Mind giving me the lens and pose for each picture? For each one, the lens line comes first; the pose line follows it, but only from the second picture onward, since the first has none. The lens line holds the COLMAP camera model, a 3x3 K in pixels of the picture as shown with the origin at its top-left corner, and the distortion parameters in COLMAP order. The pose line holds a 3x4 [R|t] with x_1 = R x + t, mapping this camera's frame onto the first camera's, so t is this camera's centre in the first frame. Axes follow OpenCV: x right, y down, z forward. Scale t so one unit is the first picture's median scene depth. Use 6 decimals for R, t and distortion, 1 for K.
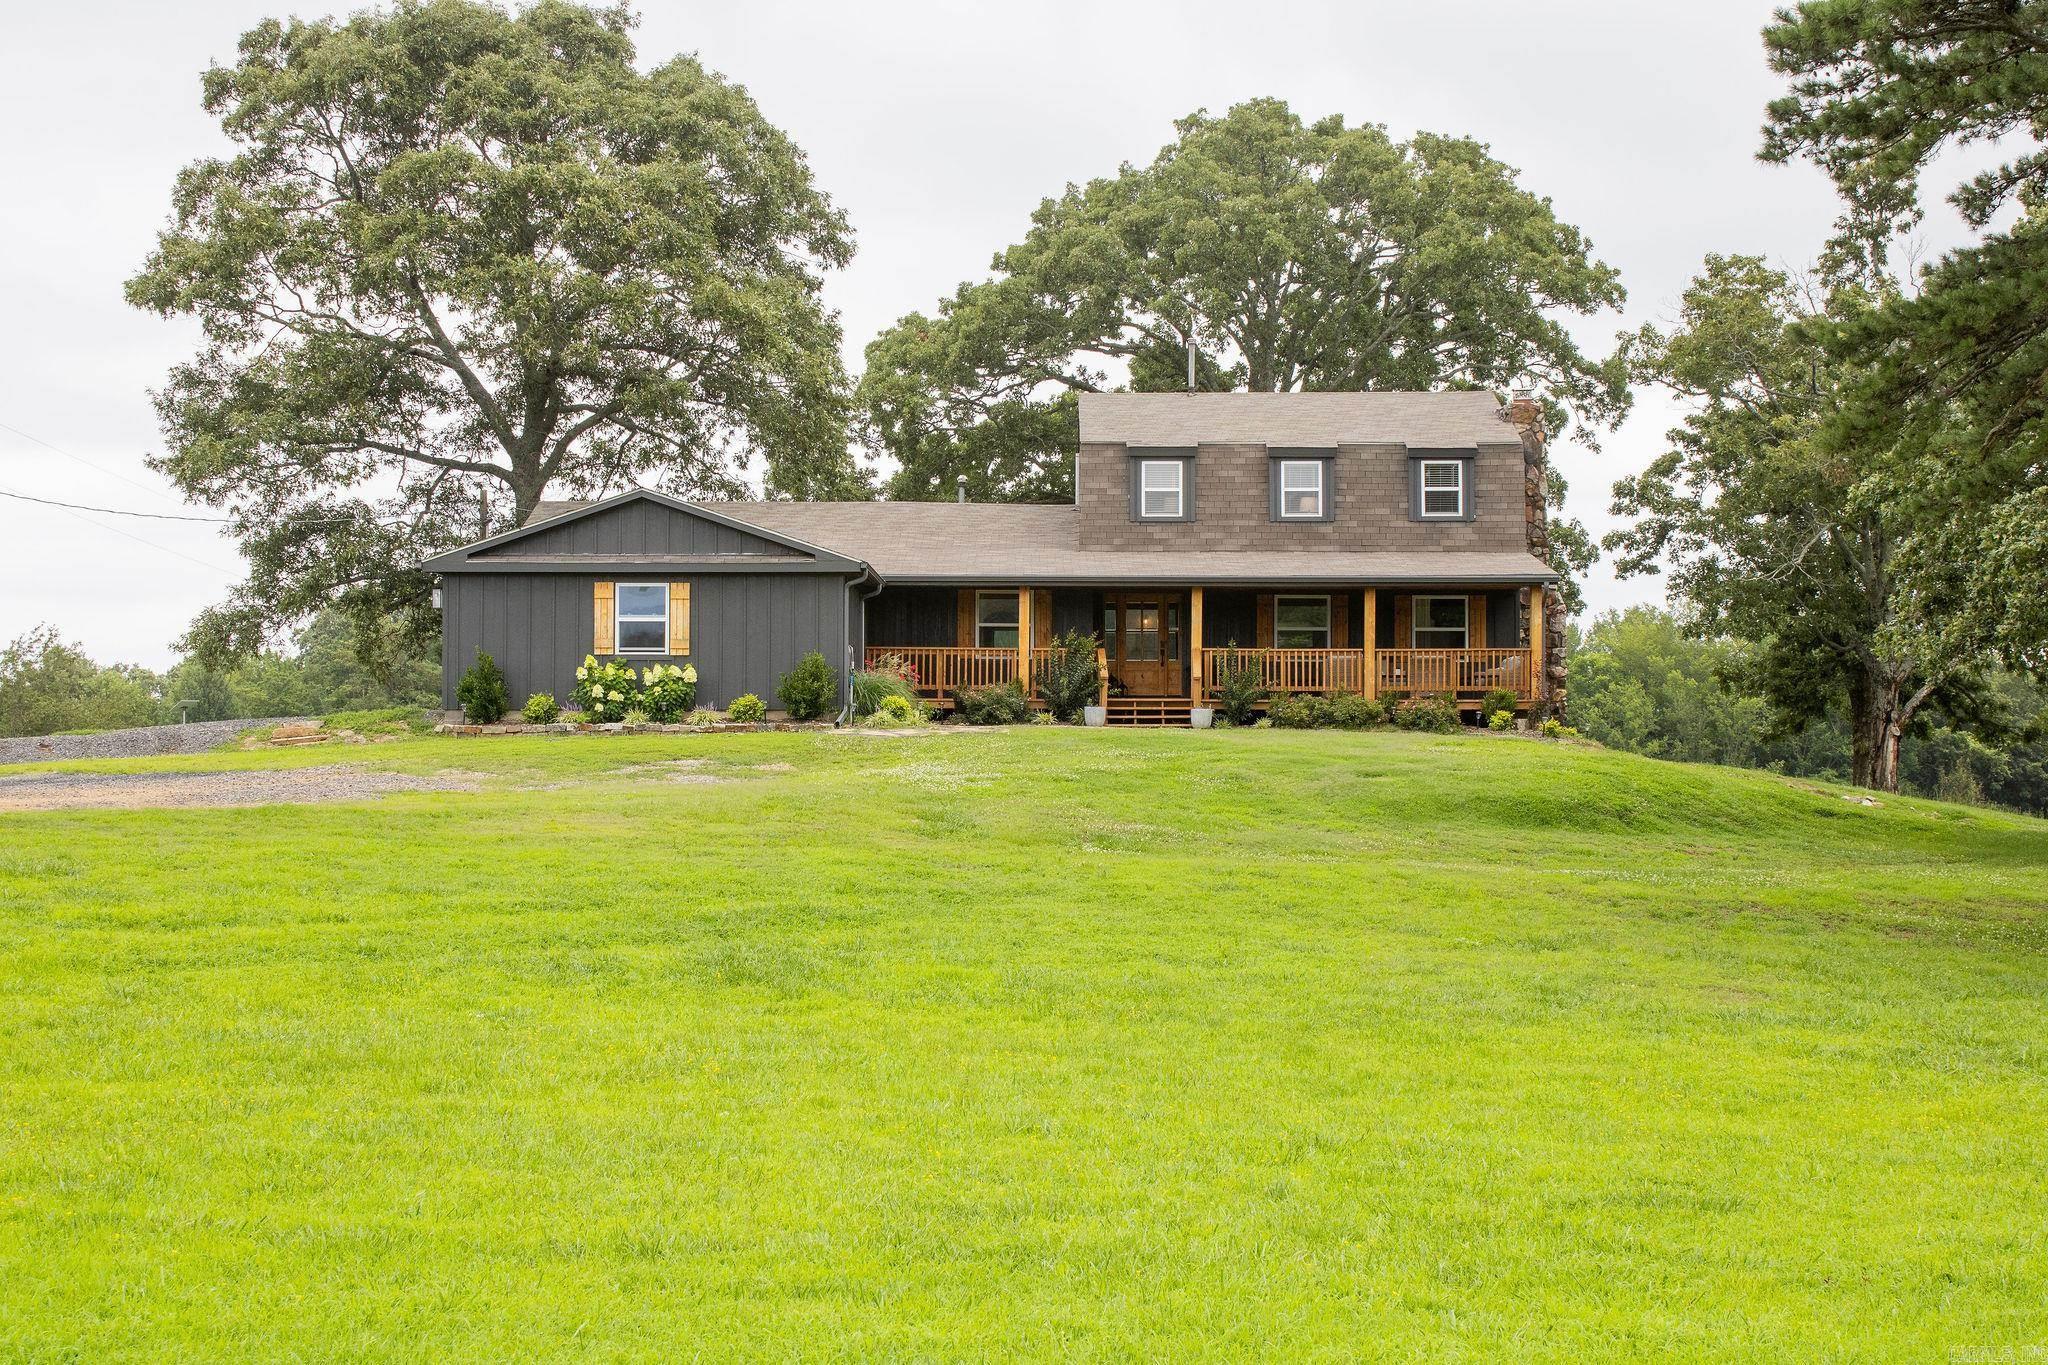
lens RADIAL K [[3176.7, 0, 1024.0], [0, 3176.7, 682.5], [0, 0, 1]] dist [-0.013122, -0.112295]
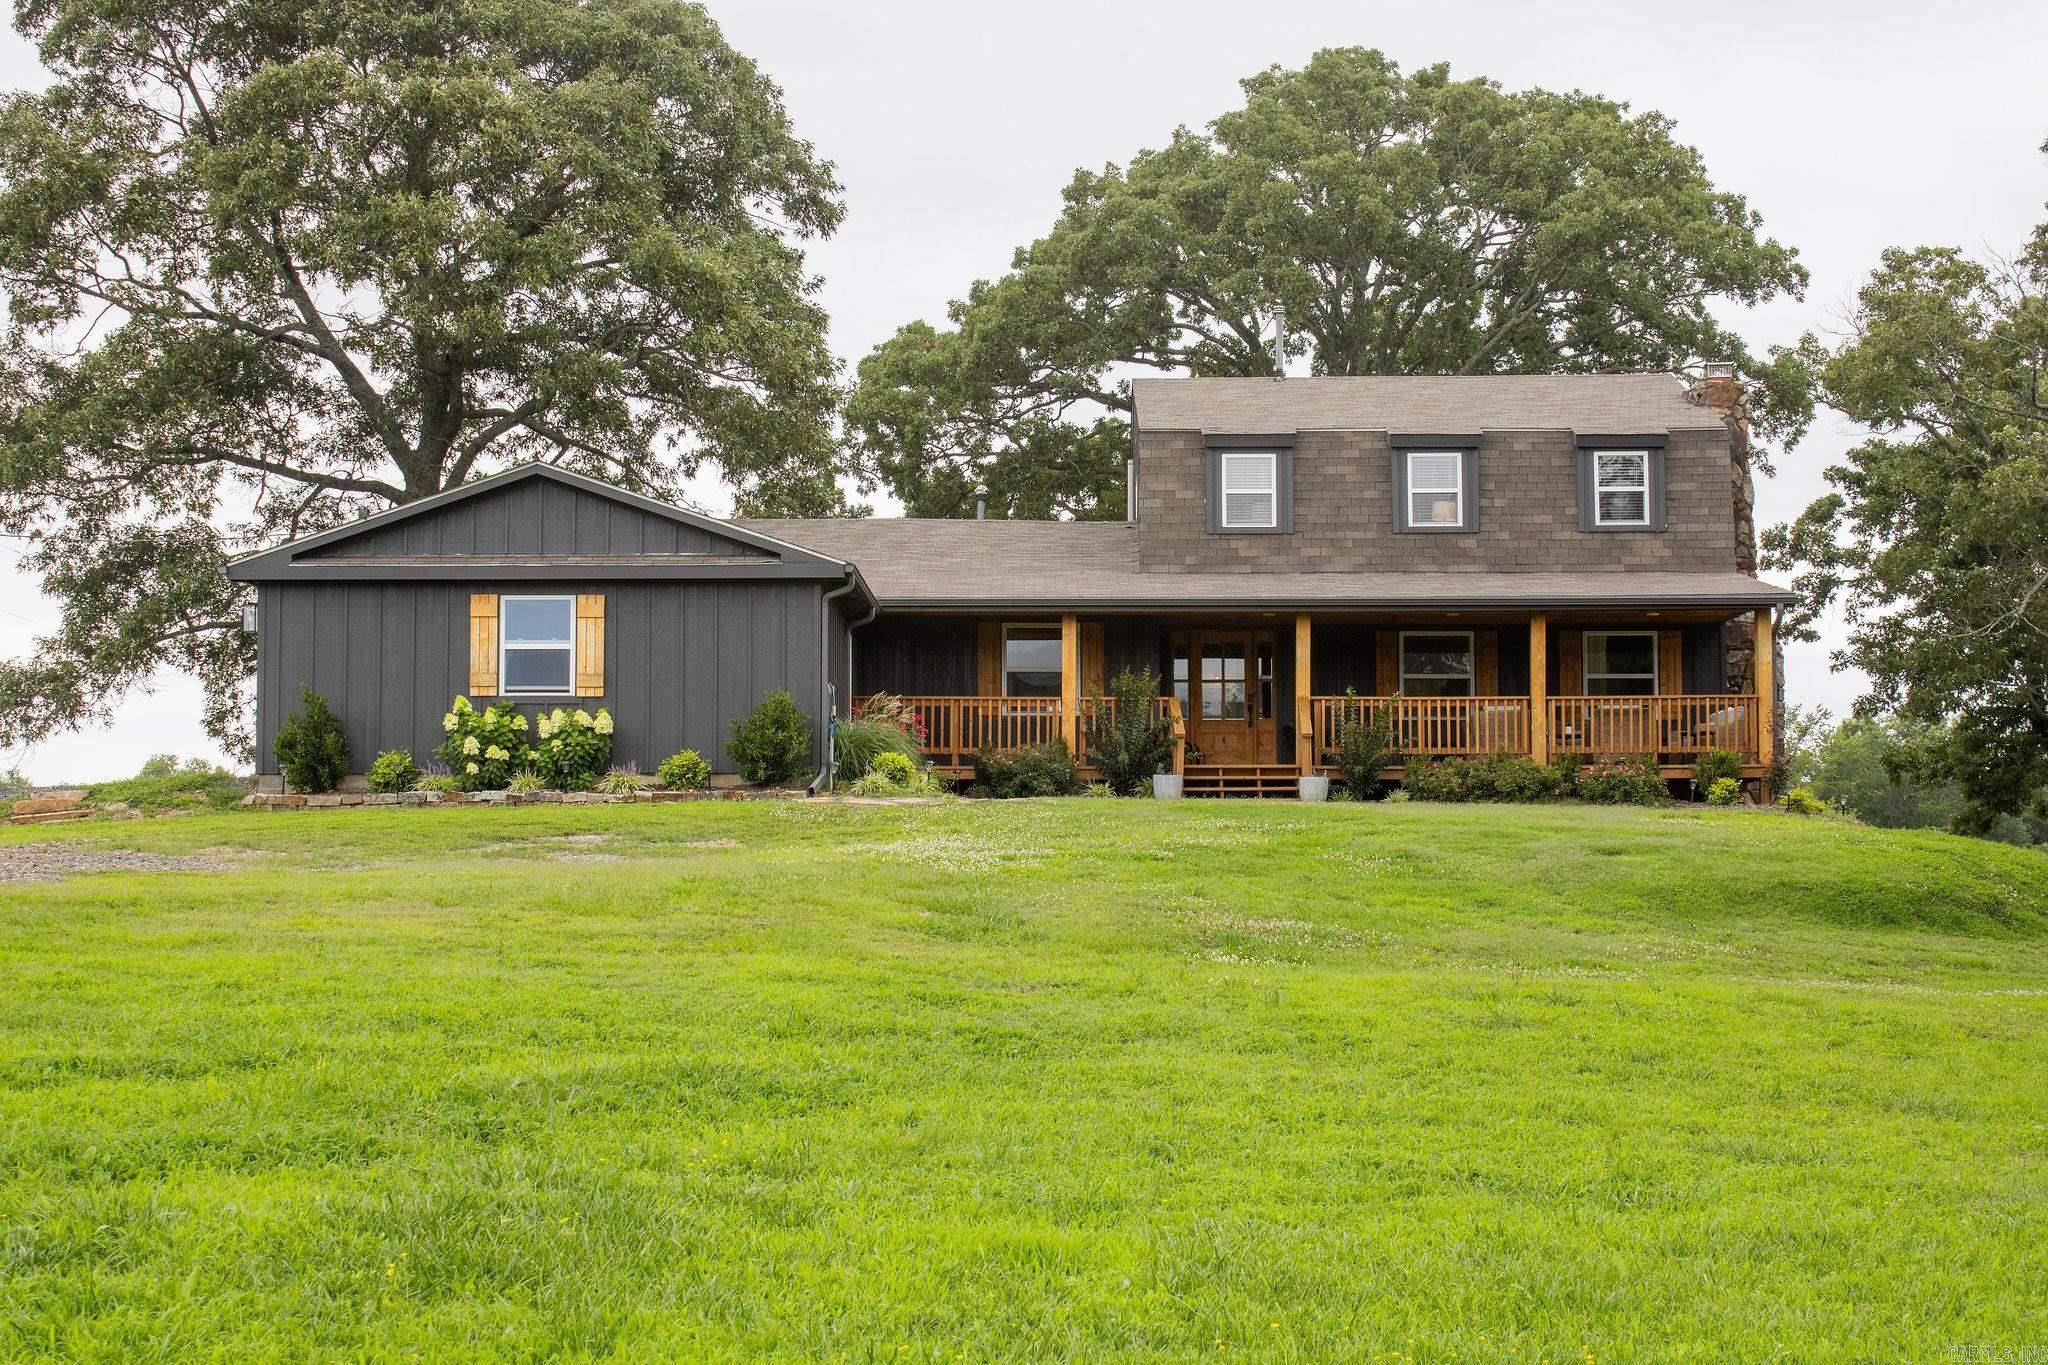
lens RADIAL K [[3176.7, 0, 1024.0], [0, 3176.7, 682.5], [0, 0, 1]] dist [-0.013122, -0.112295]
pose [[0.999996, -0.002891, -0.000698, -0.009315], [0.002859, 0.999099, -0.042354, 0.015972], [0.000819, 0.042352, 0.999102, 0.248891]]
